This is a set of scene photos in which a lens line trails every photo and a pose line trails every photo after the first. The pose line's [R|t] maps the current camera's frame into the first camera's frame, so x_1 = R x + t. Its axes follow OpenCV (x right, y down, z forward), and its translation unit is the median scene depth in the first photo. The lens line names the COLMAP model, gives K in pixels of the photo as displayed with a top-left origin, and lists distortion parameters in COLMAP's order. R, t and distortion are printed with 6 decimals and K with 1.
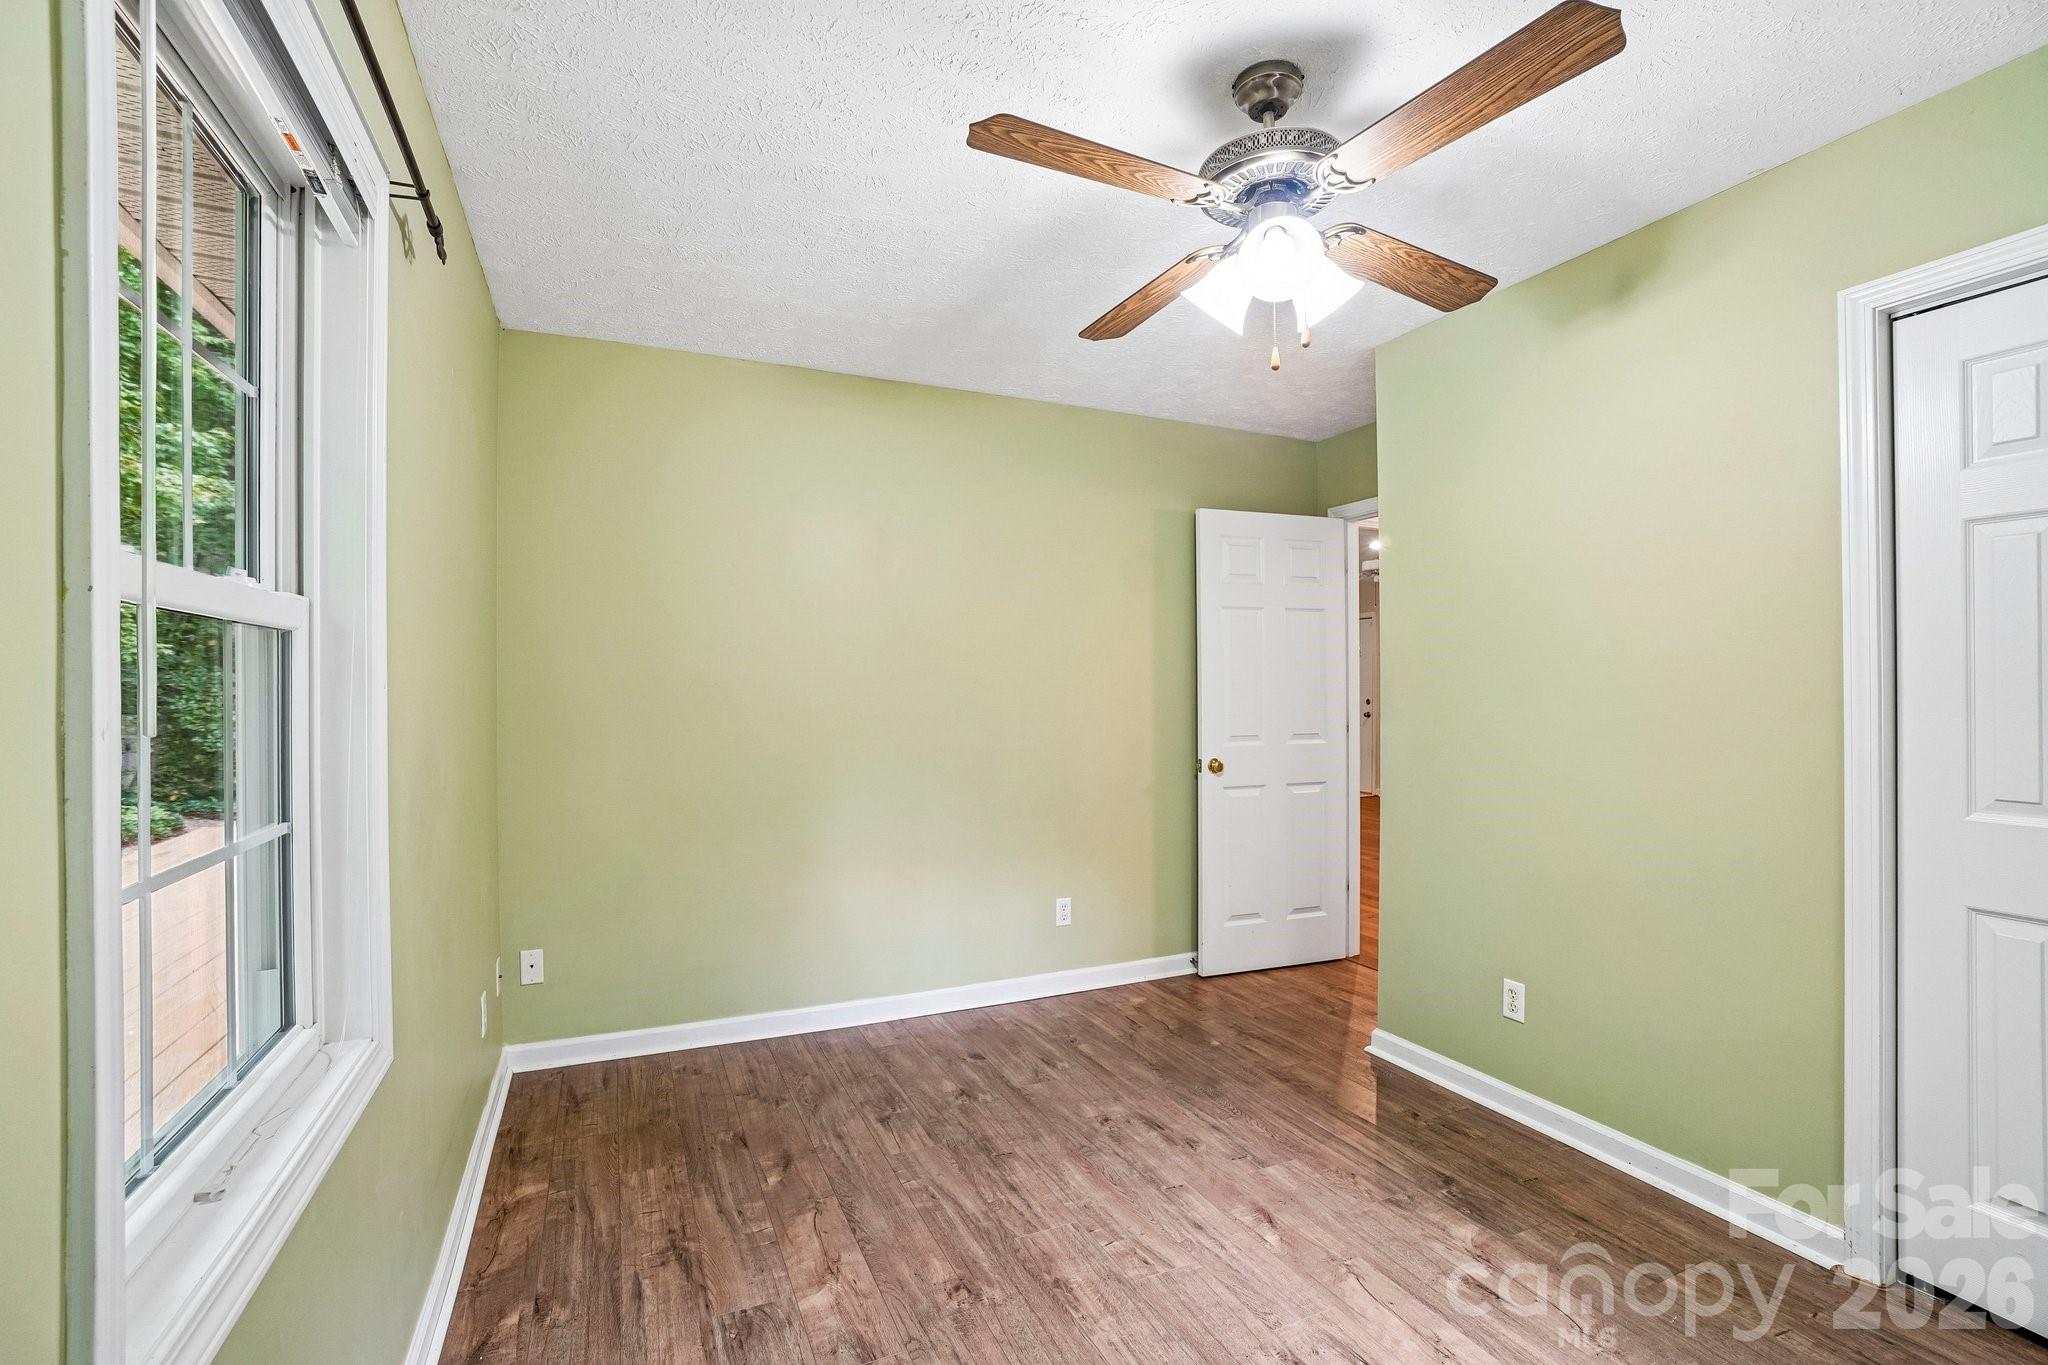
lens RADIAL K [[900.5, 0, 1016.3], [0, 900.5, 679.0], [0, 0, 1]] dist [-0.063724, 0.022545]
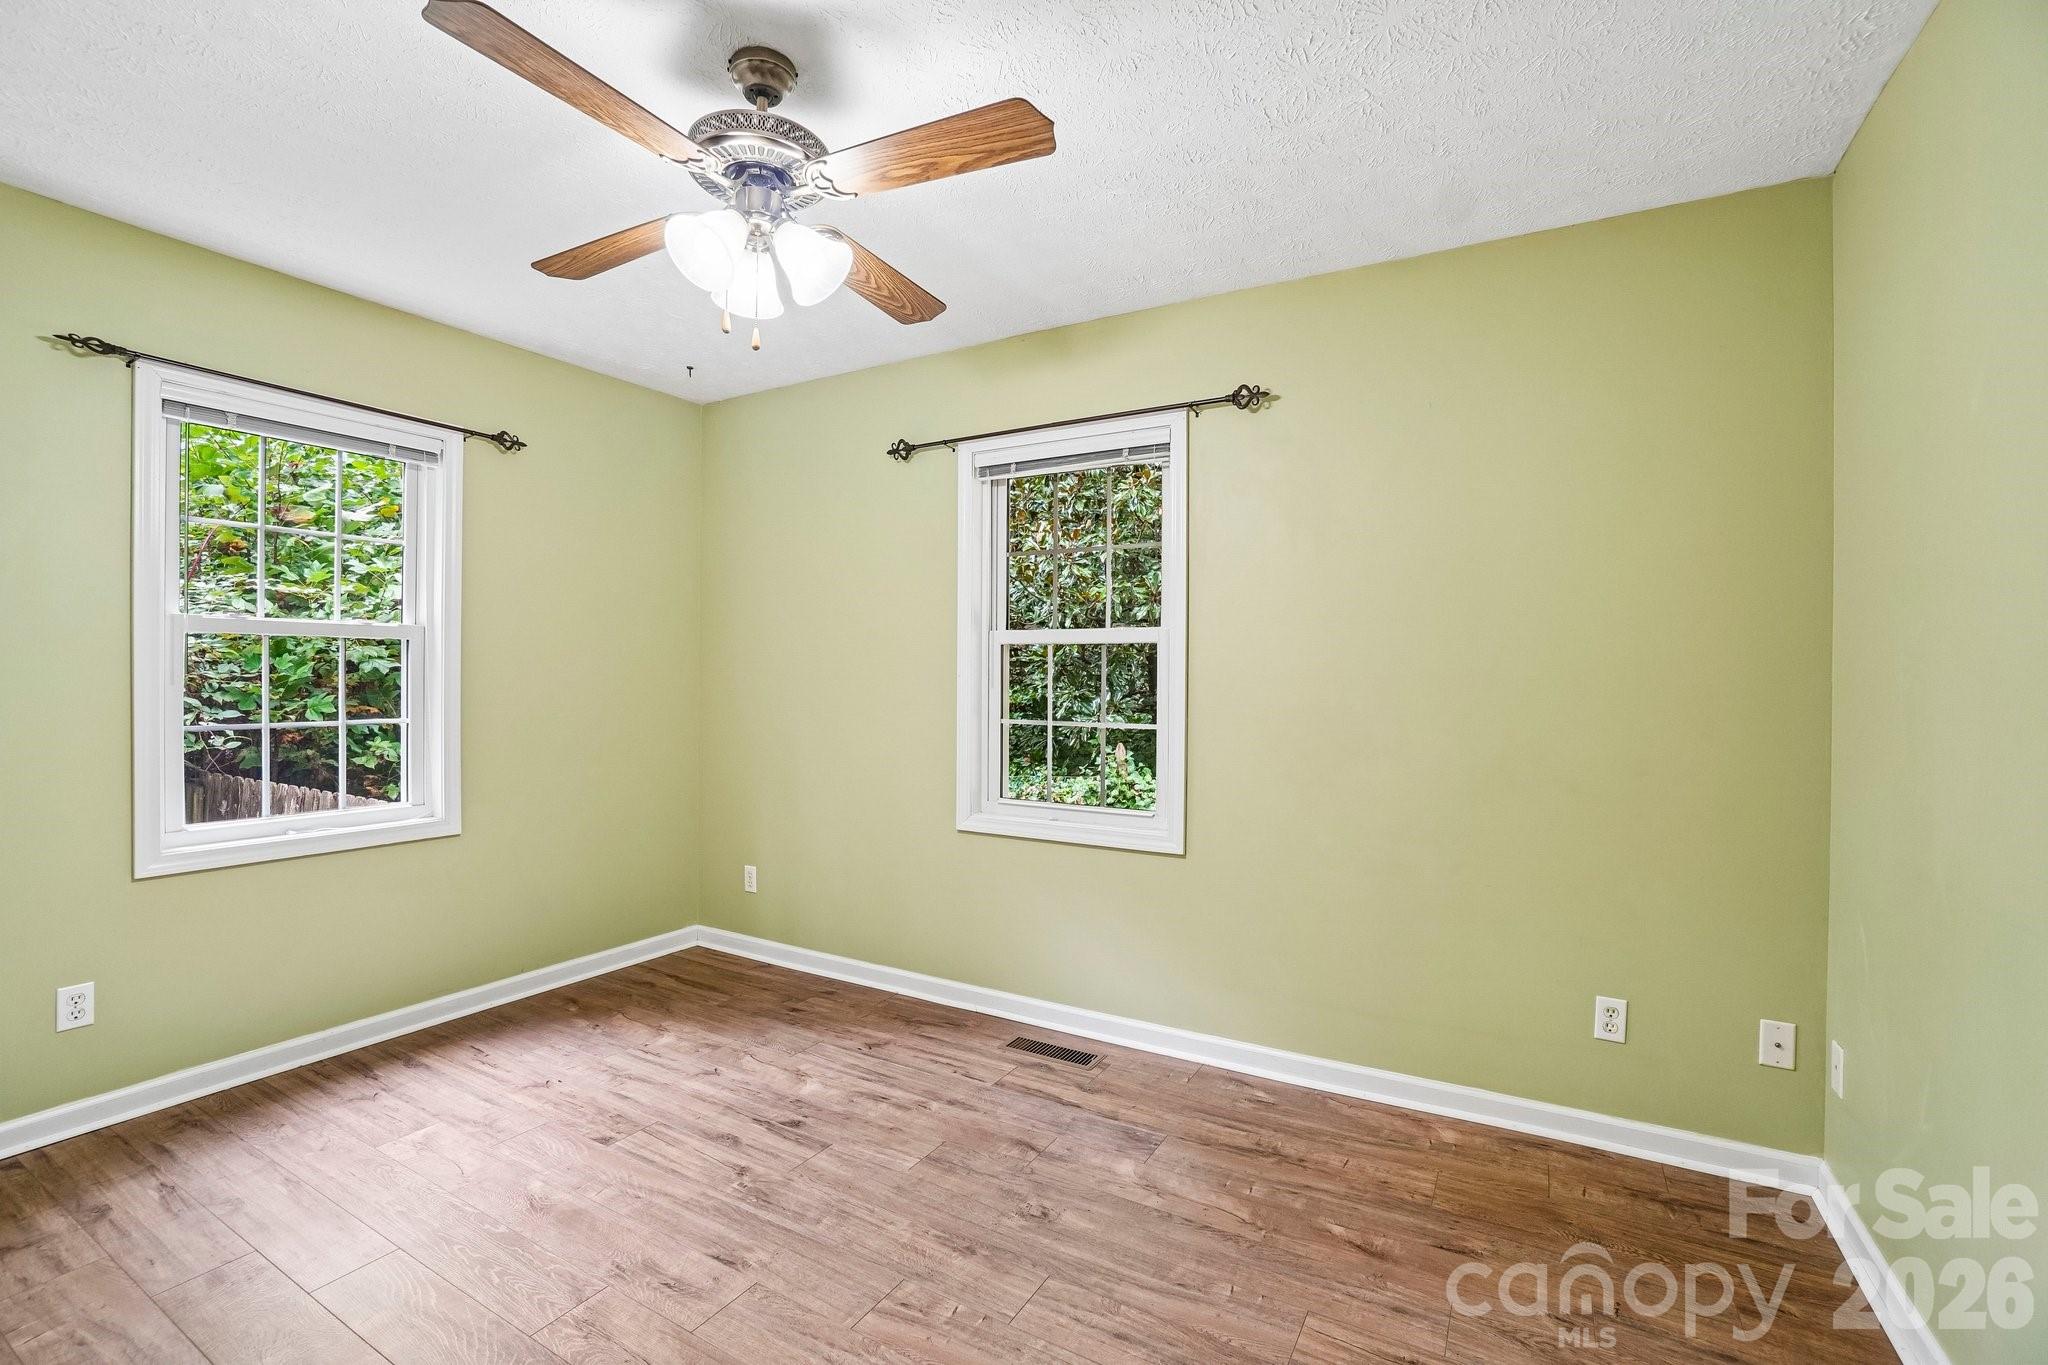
lens RADIAL K [[900.5, 0, 1016.3], [0, 900.5, 679.0], [0, 0, 1]] dist [-0.063724, 0.022545]
pose [[-0.811590, -0.001448, -0.584226, 0.571830], [-0.003935, 0.999988, 0.002987, 0.026359], [0.584215, 0.004723, -0.811585, 1.772486]]
